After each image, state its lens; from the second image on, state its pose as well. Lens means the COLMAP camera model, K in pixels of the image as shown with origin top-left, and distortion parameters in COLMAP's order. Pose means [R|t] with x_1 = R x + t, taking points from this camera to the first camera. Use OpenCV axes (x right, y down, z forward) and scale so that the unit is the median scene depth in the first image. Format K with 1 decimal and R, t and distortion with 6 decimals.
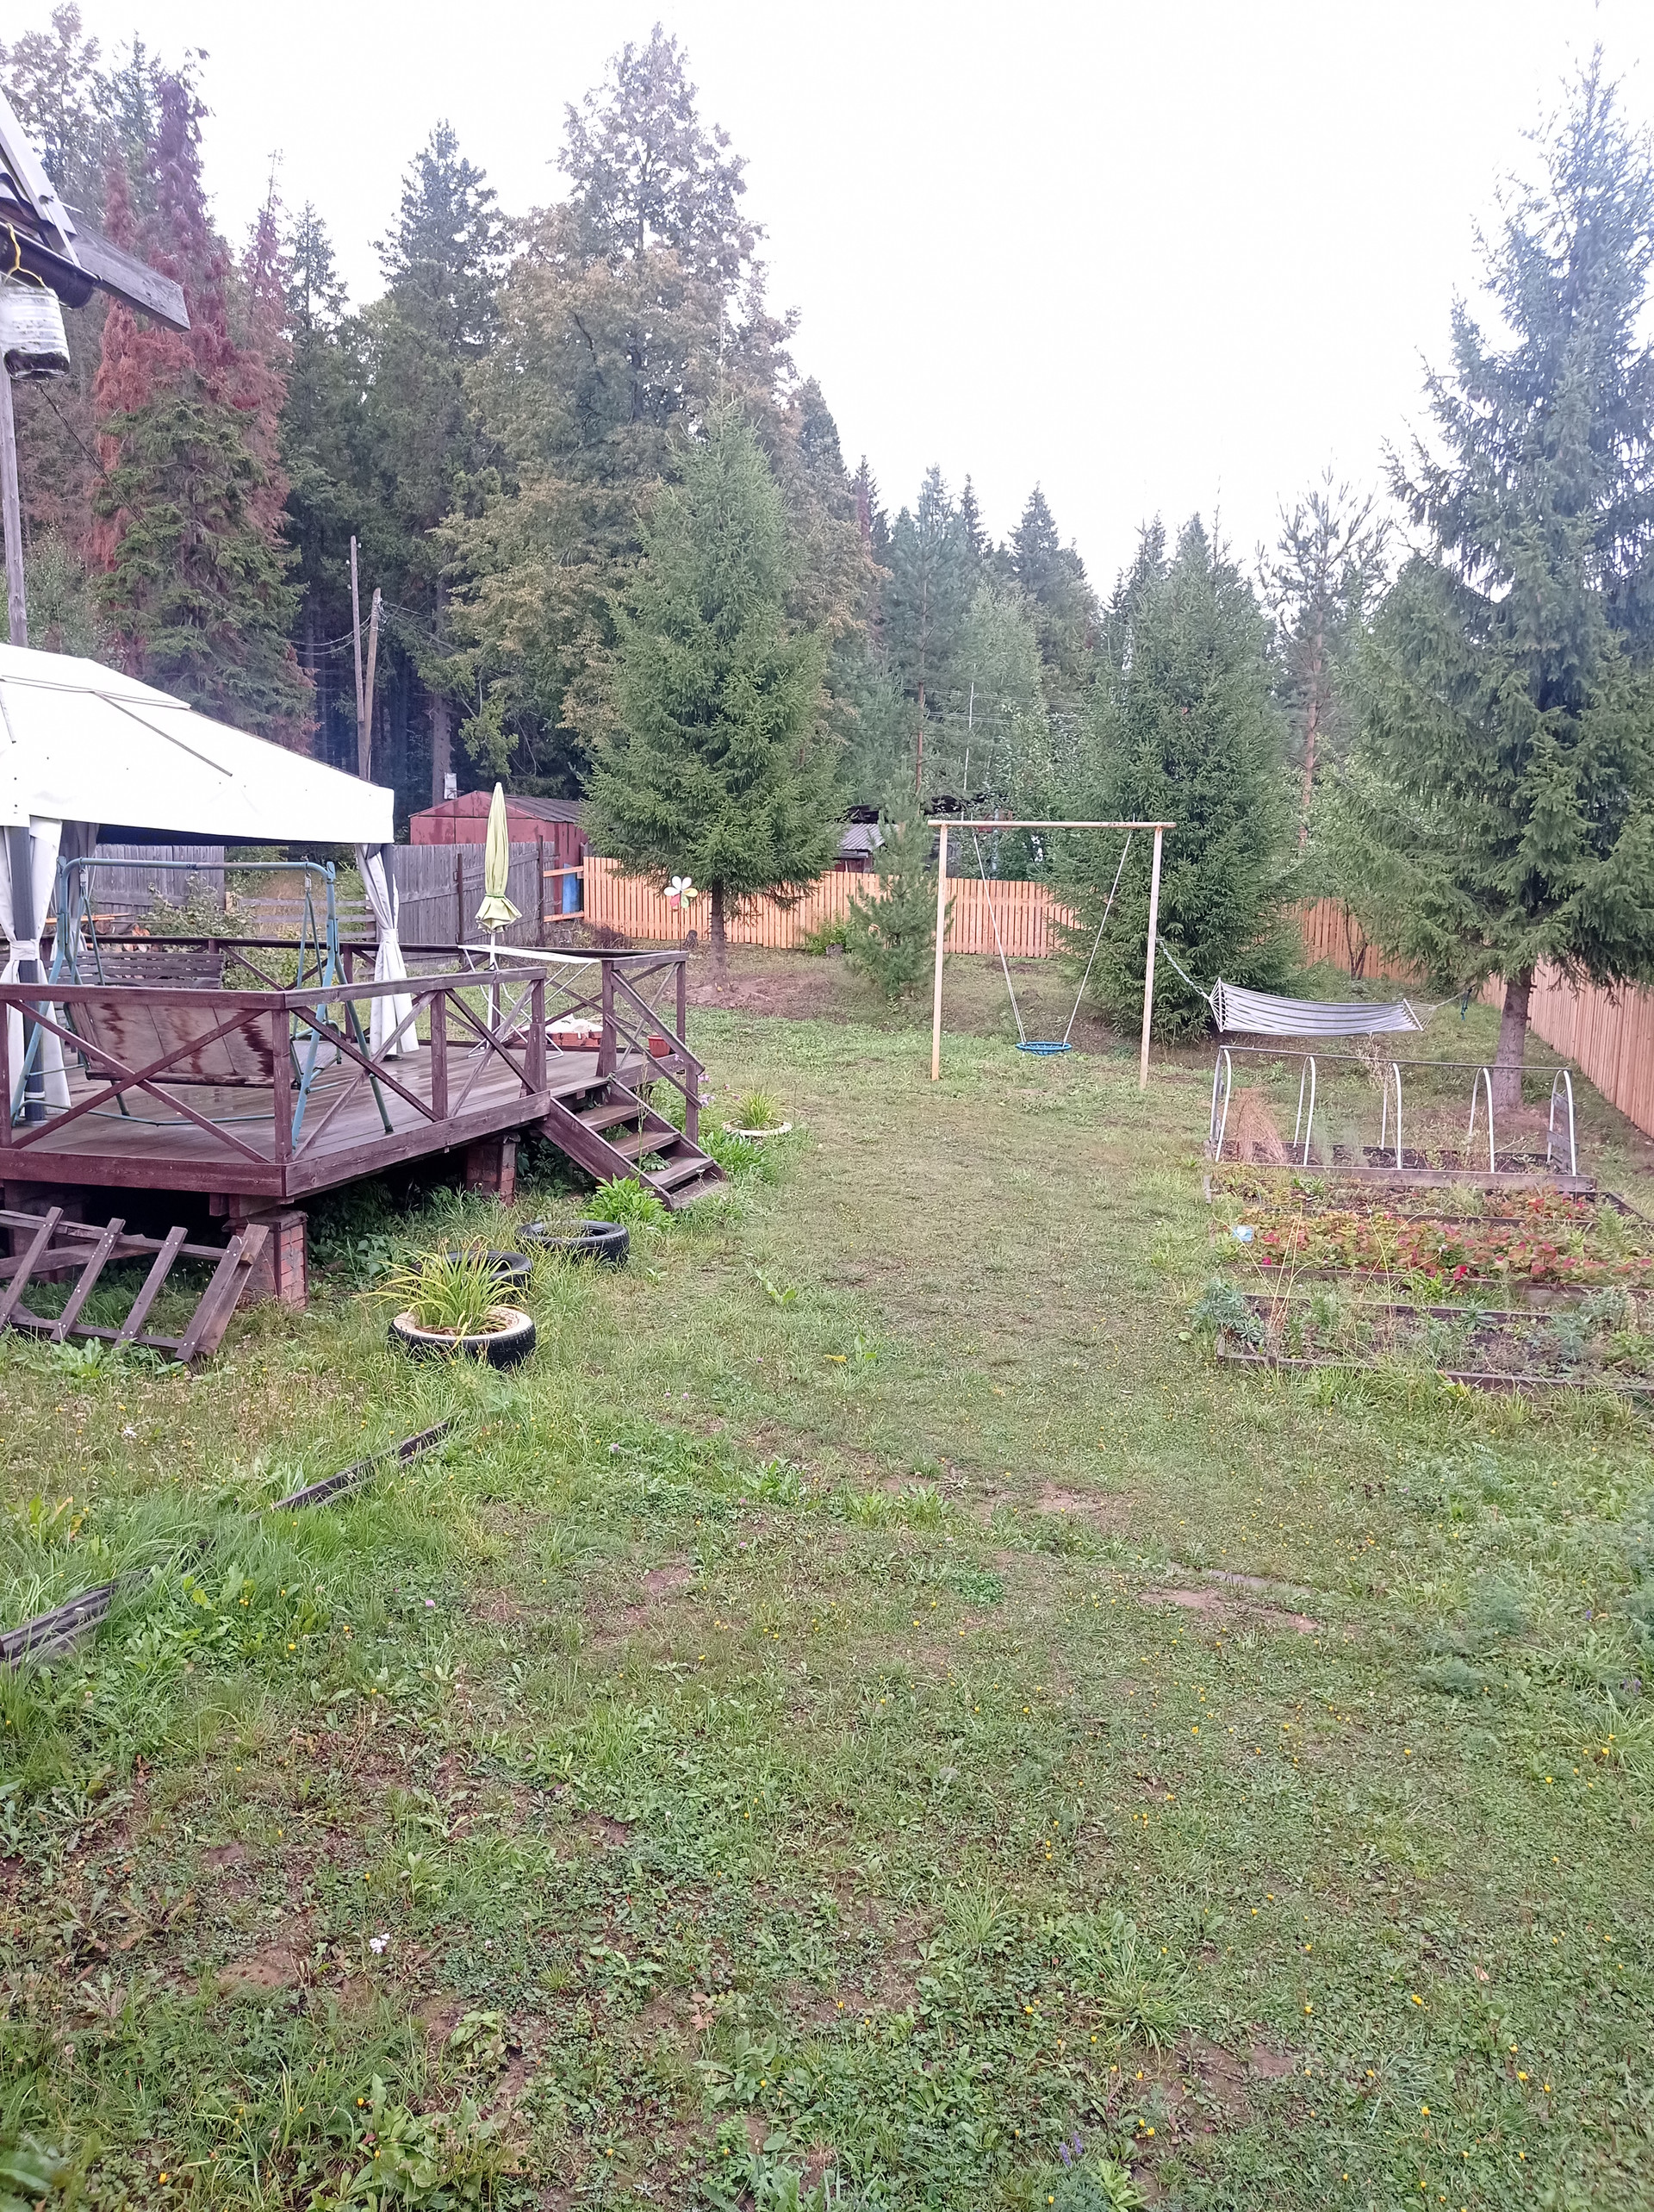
lens RADIAL K [[1667.3, 0, 825.4], [0, 1667.3, 1121.0], [0, 0, 1]] dist [0.122762, -0.183400]
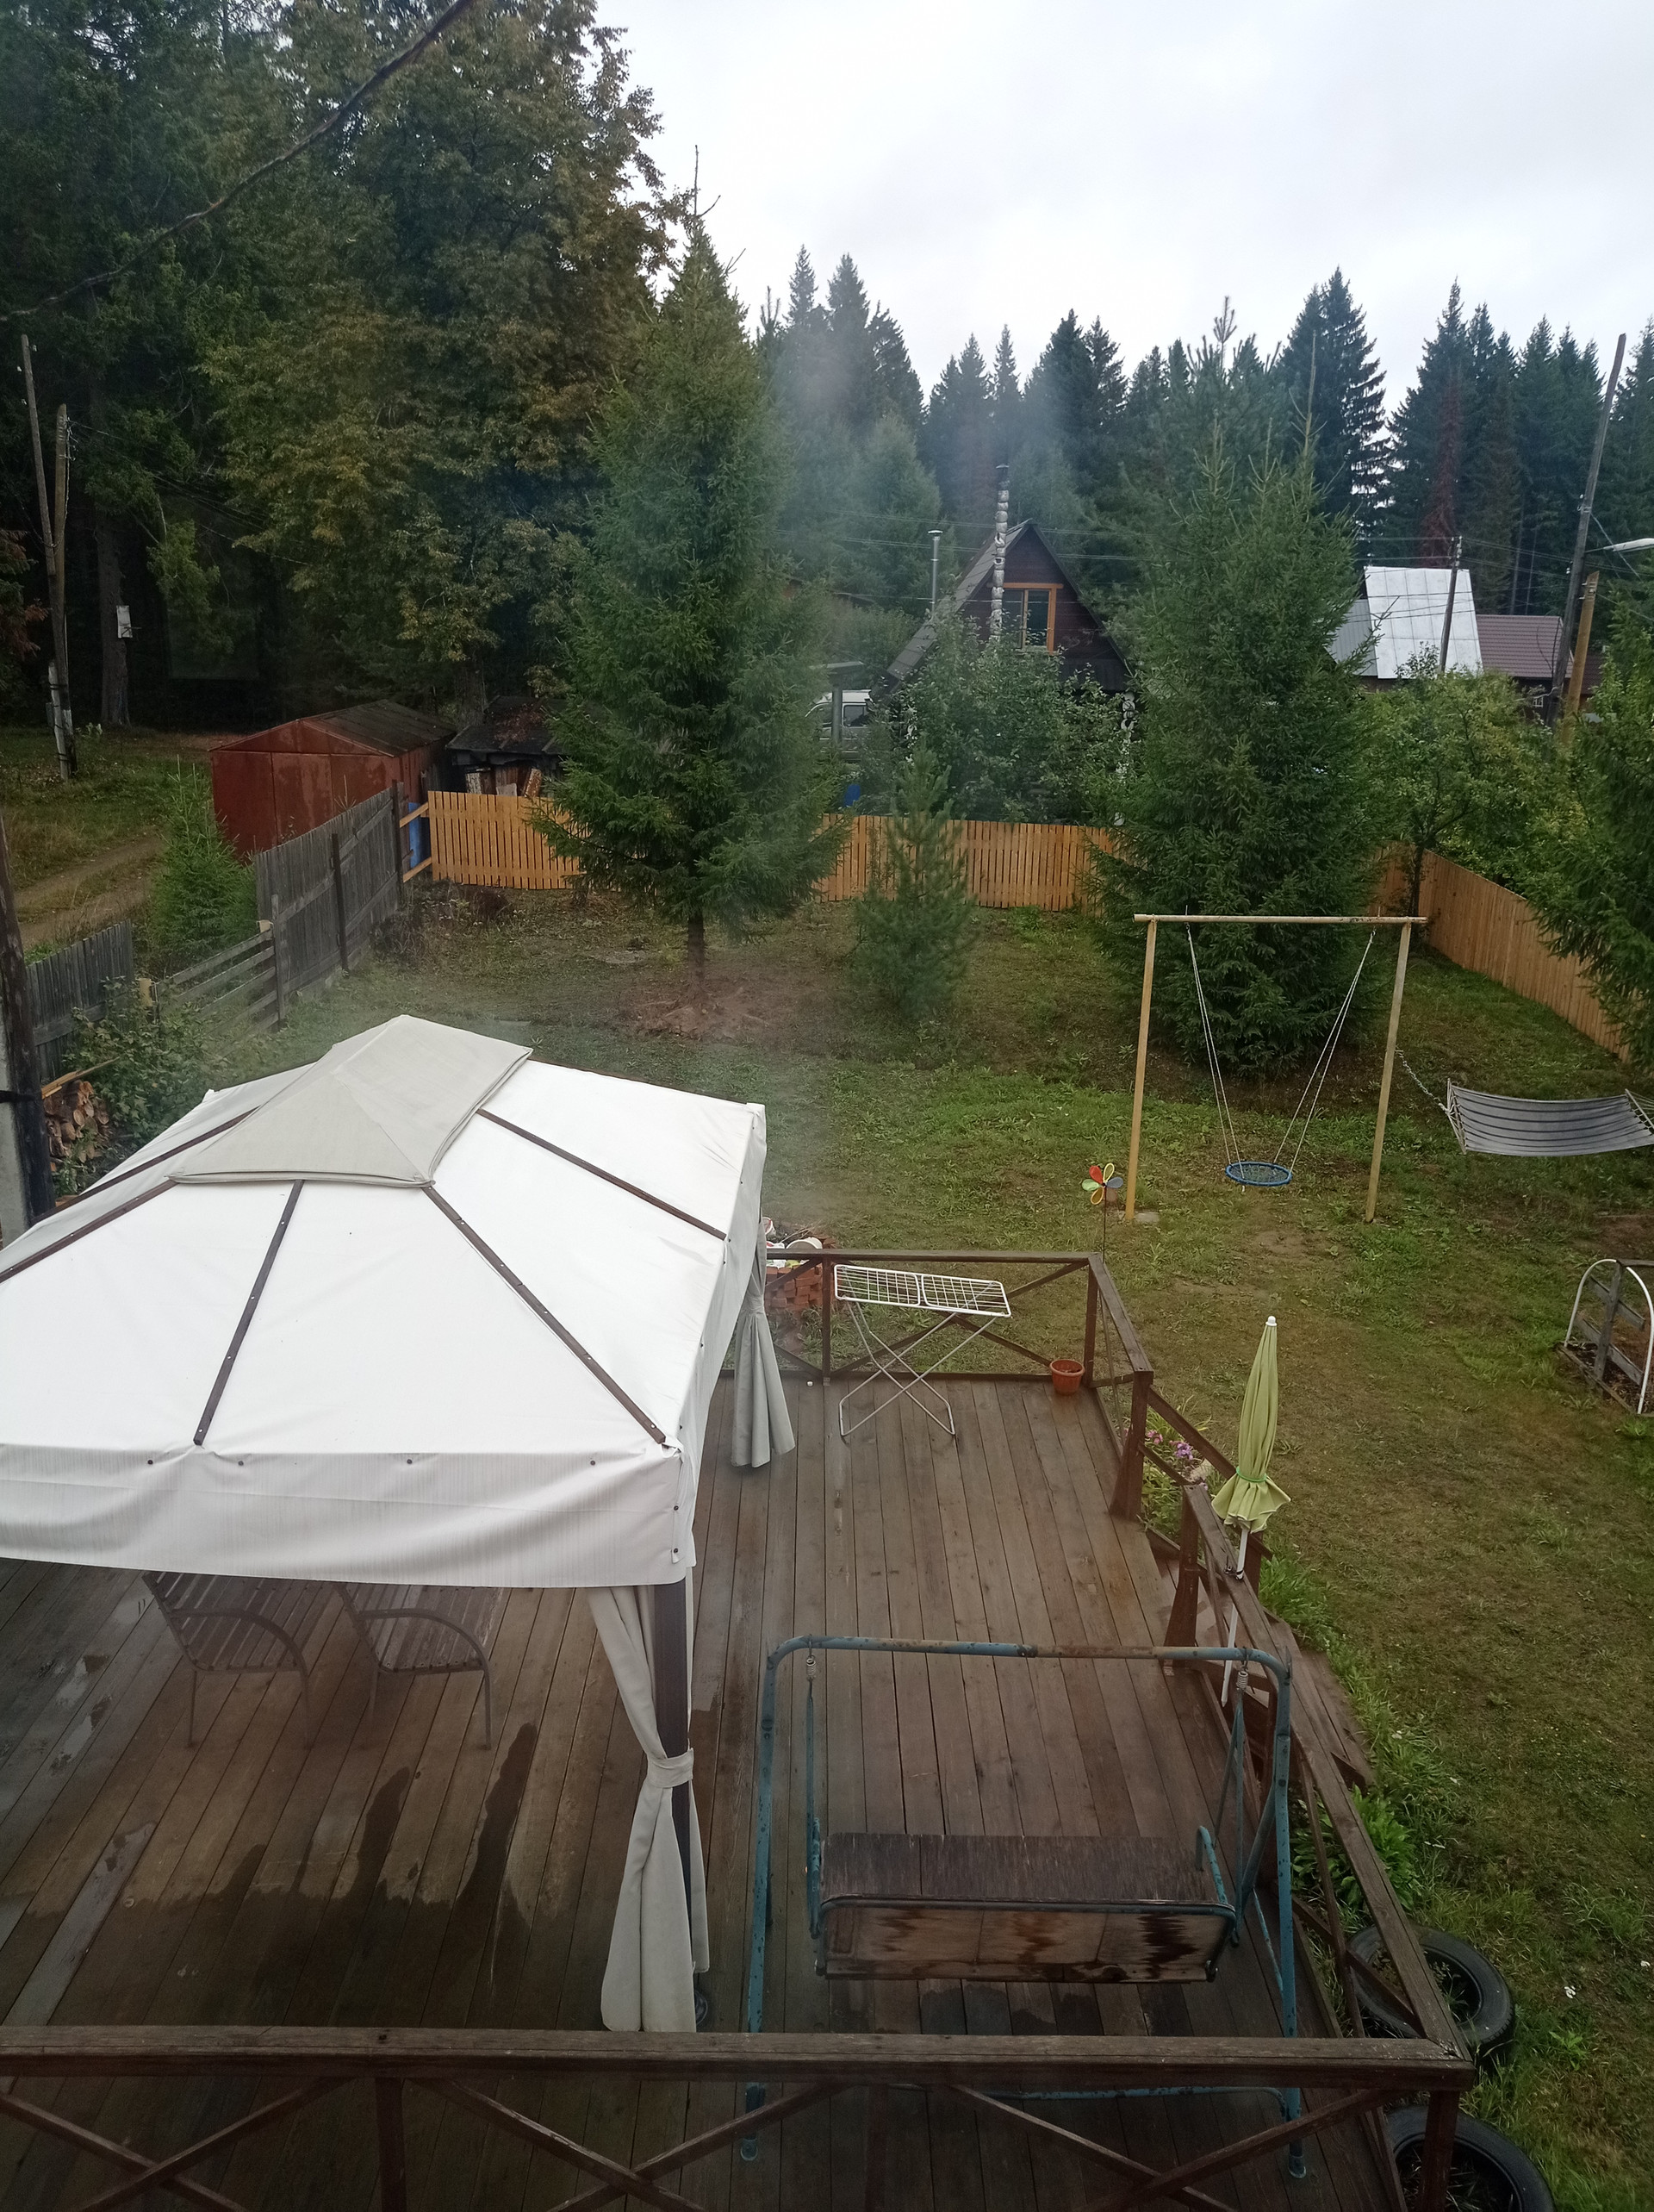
lens RADIAL K [[1637.5, 0, 826.7], [0, 1637.5, 1170.1], [0, 0, 1]] dist [0.000962, 0.005230]
pose [[0.970191, -0.075427, 0.230306, -0.158200], [0.032101, 0.981956, 0.186365, -0.122230], [-0.240207, -0.173417, 0.955106, 0.152002]]
